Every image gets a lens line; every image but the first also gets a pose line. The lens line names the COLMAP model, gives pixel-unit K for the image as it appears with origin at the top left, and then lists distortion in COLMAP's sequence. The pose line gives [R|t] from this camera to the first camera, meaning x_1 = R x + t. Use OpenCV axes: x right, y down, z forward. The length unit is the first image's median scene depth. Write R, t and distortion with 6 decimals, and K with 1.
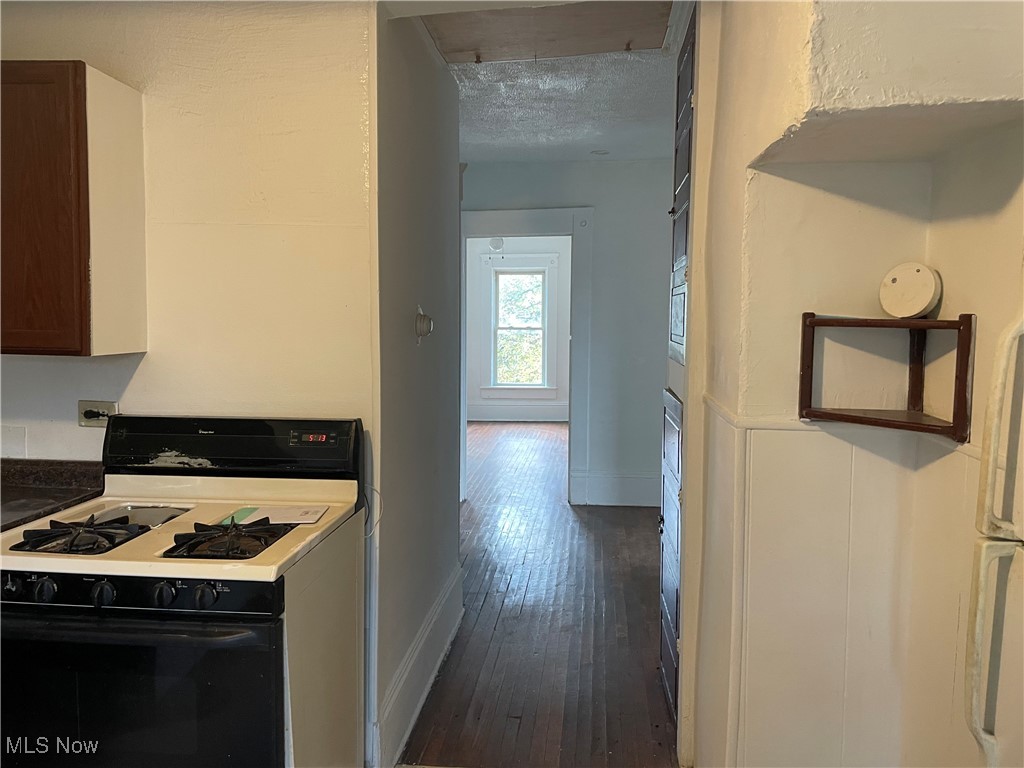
lens RADIAL K [[770.1, 0, 513.5], [0, 770.1, 376.2], [0, 0, 1]] dist [0.074101, -0.091472]
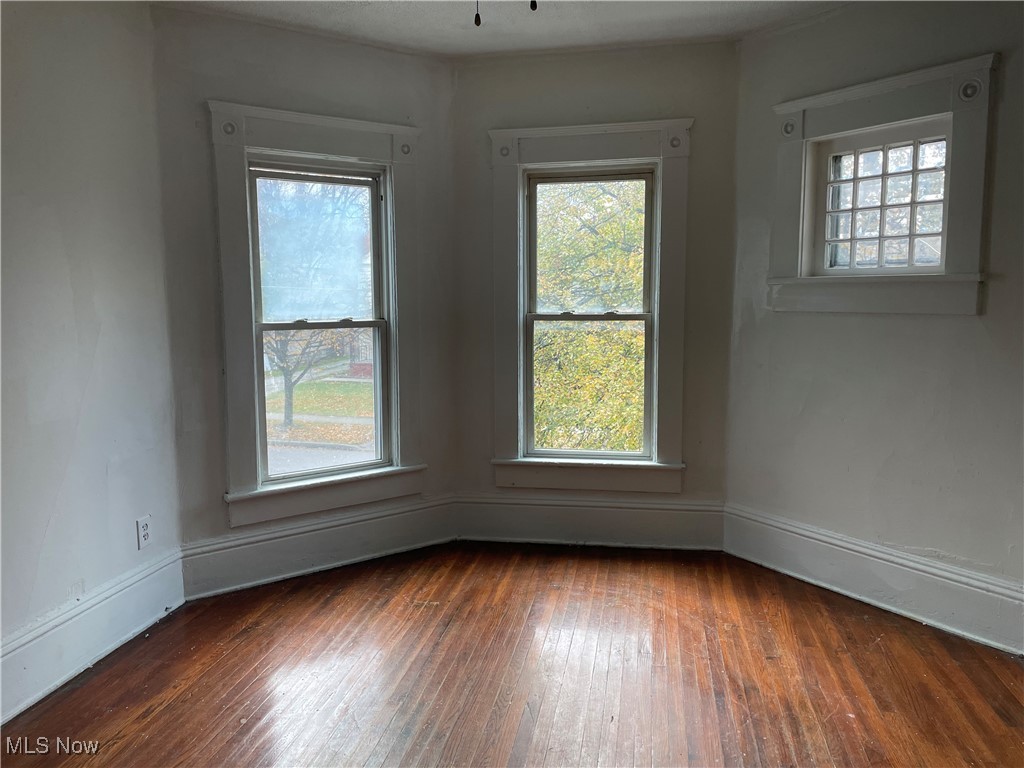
lens RADIAL K [[770.1, 0, 502.0], [0, 770.1, 377.1], [0, 0, 1]] dist [0.074101, -0.091472]
pose [[0.997776, -0.005868, -0.066392, -0.010609], [0.006248, 0.999965, 0.005519, -0.033202], [0.066357, -0.005922, 0.997778, 0.592074]]
